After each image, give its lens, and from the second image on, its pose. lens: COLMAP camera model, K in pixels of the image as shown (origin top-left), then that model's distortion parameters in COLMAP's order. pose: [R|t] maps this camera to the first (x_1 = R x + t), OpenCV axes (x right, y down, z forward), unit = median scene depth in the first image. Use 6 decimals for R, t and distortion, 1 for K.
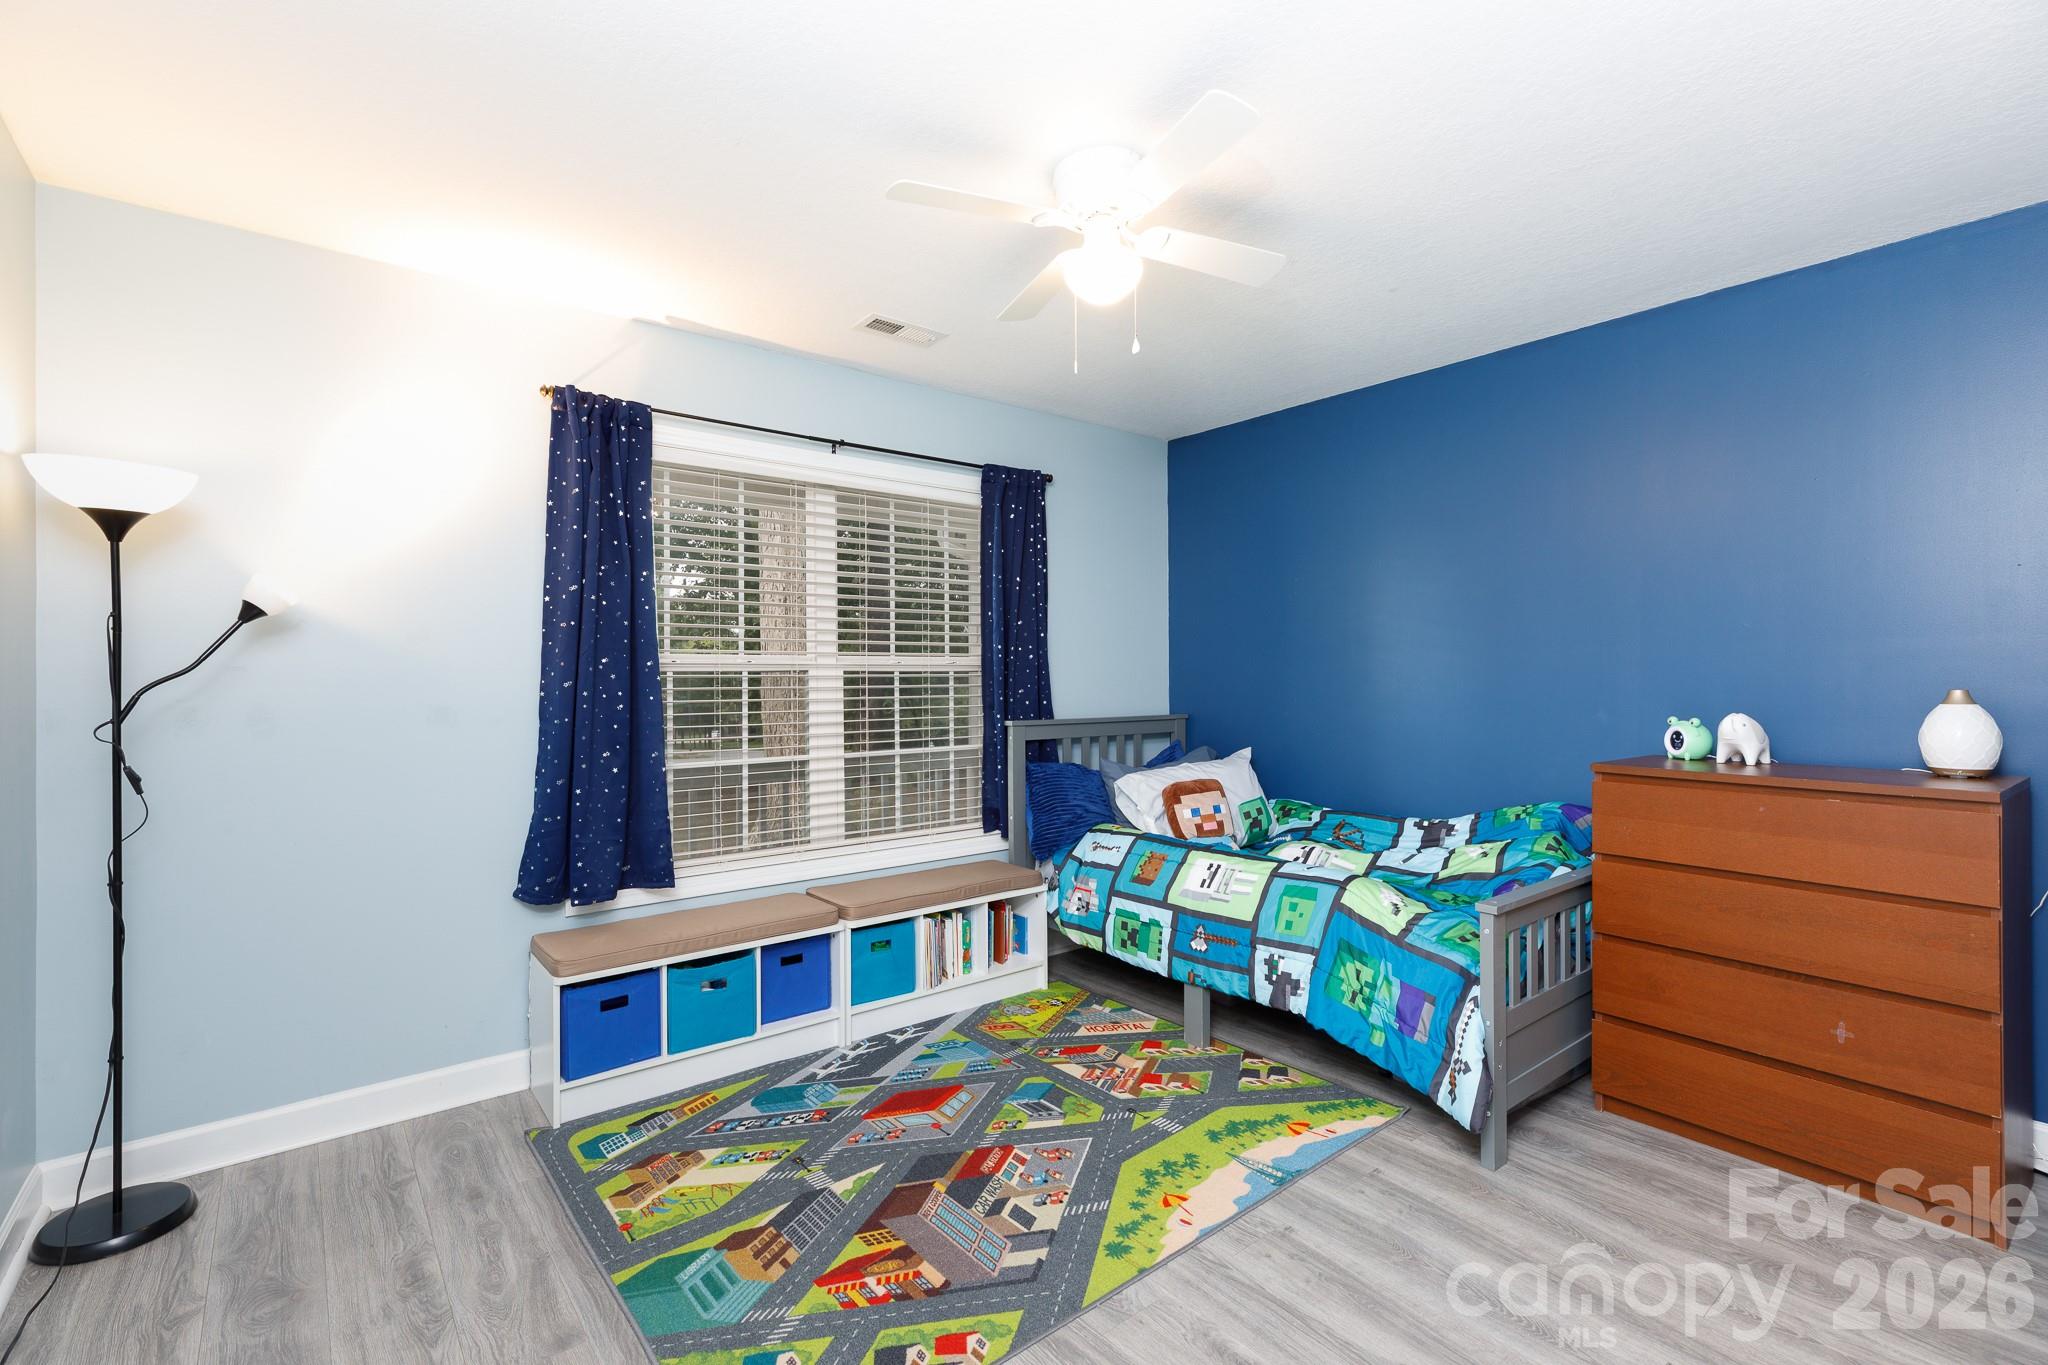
lens RADIAL K [[925.6, 0, 1022.3], [0, 925.6, 676.7], [0, 0, 1]] dist [0.005517, -0.002785]
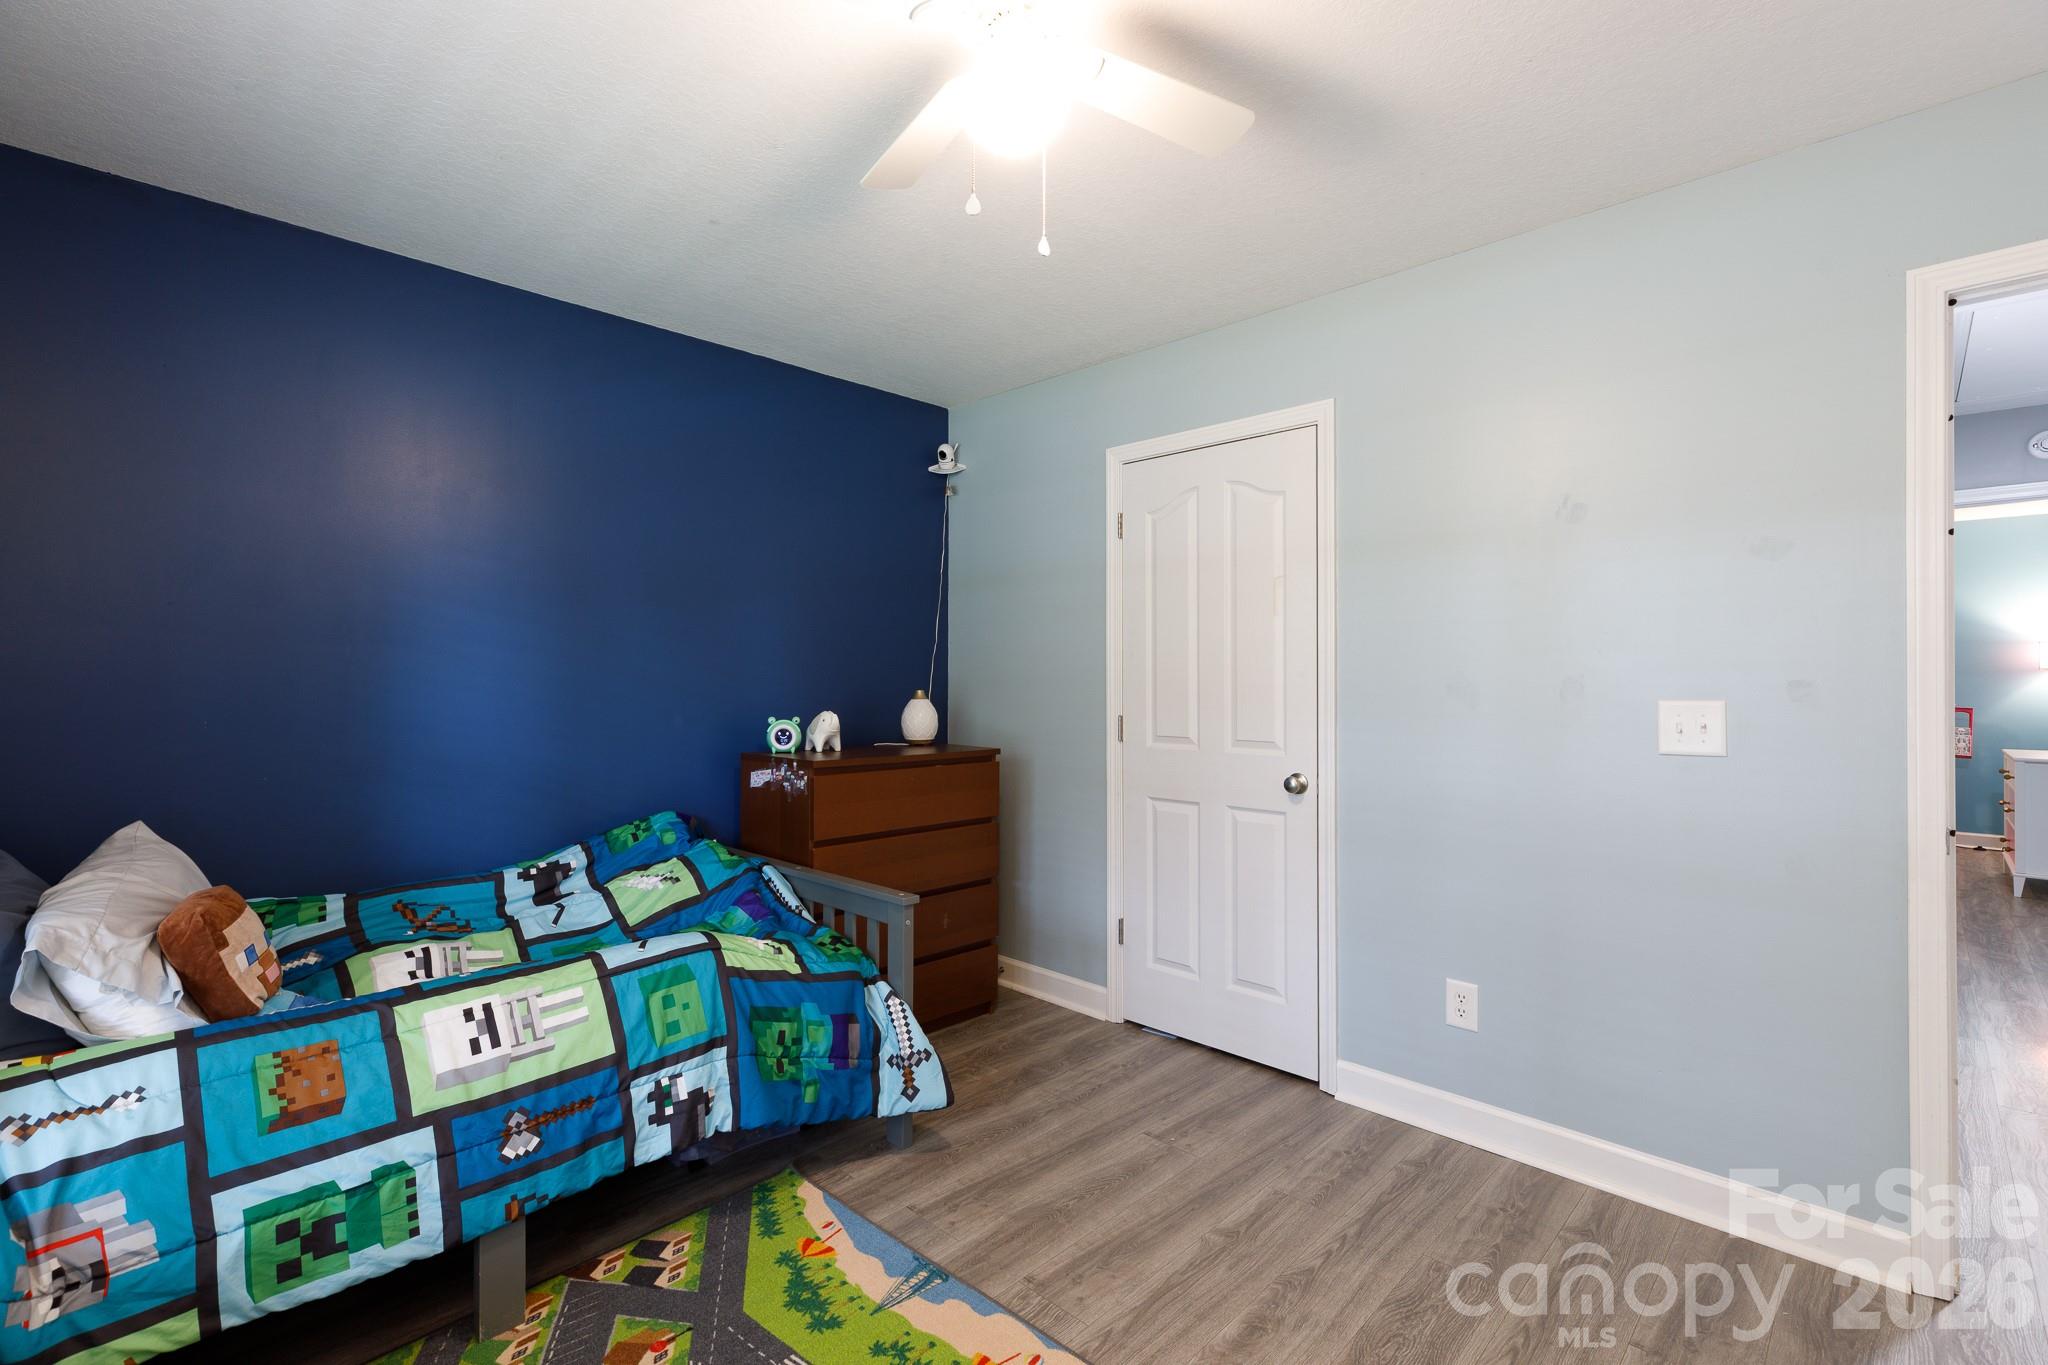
lens RADIAL K [[925.6, 0, 1017.9], [0, 925.6, 682.1], [0, 0, 1]] dist [0.005517, -0.002785]
pose [[-0.139847, 0.001023, 0.990173, -0.459157], [0.001377, 0.999999, -0.000839, 0.001990], [-0.990172, 0.001246, -0.139848, 0.838054]]
